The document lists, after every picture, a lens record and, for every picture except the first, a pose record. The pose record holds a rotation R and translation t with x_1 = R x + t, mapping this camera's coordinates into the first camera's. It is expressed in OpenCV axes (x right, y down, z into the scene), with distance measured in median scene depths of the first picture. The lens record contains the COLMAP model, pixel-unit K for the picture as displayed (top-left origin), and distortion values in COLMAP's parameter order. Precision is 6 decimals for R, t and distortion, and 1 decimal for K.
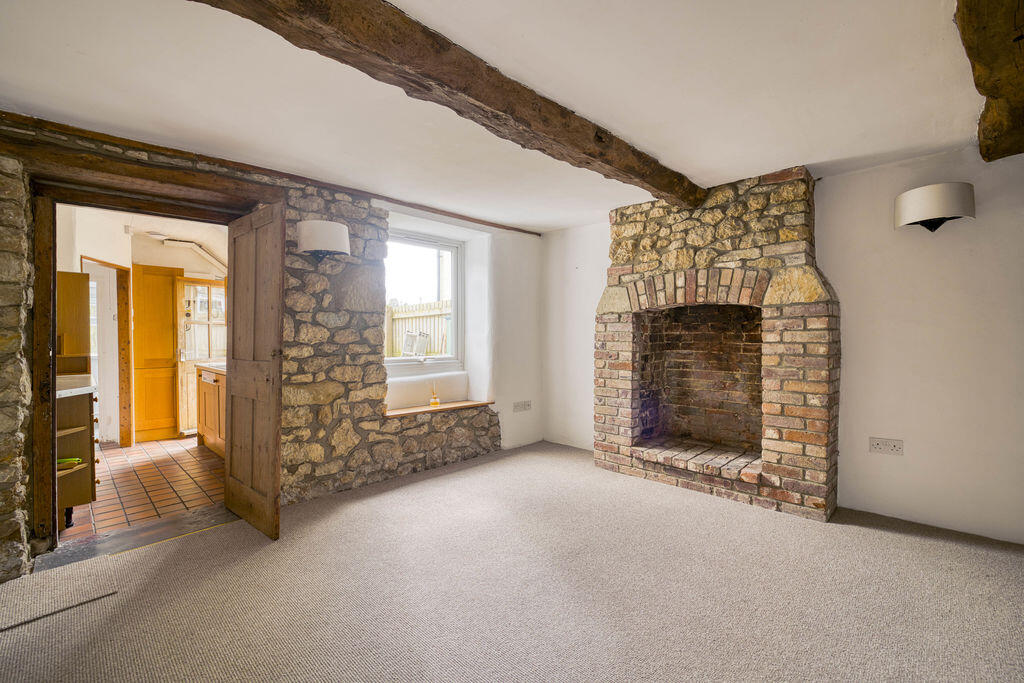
lens RADIAL K [[435.8, 0, 515.0], [0, 435.8, 326.6], [0, 0, 1]] dist [0.000535, 0.000080]
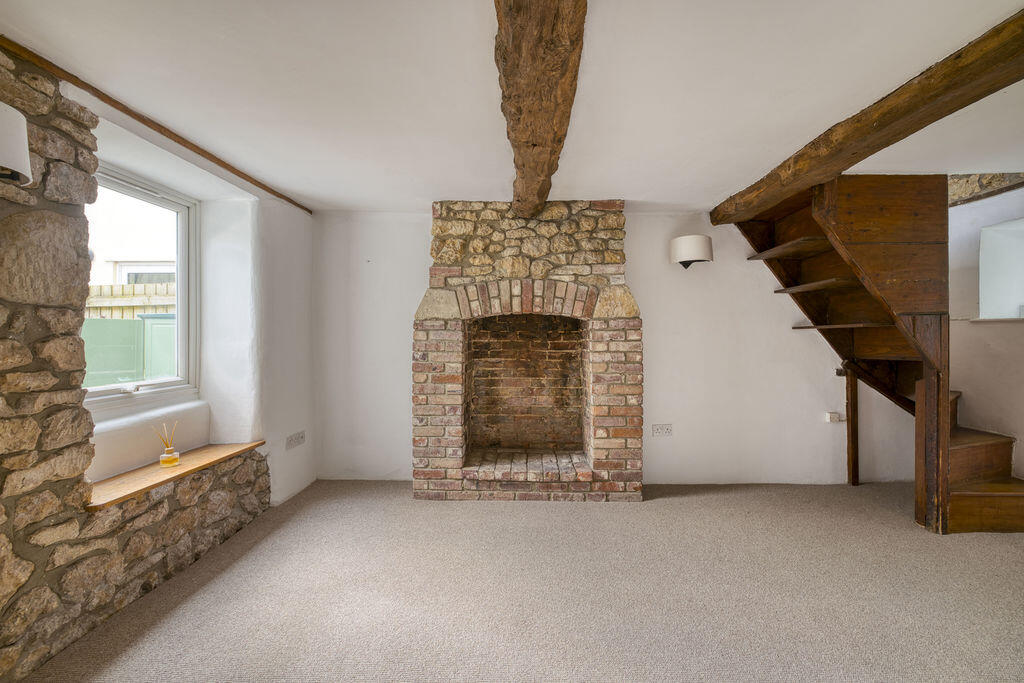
lens RADIAL K [[435.8, 0, 515.0], [0, 435.8, 326.6], [0, 0, 1]] dist [0.000535, 0.000080]
pose [[0.737101, 0.015632, 0.675602, -0.282265], [-0.016405, 0.999852, -0.005236, -0.015661], [-0.675584, -0.007223, 0.737248, 0.276935]]
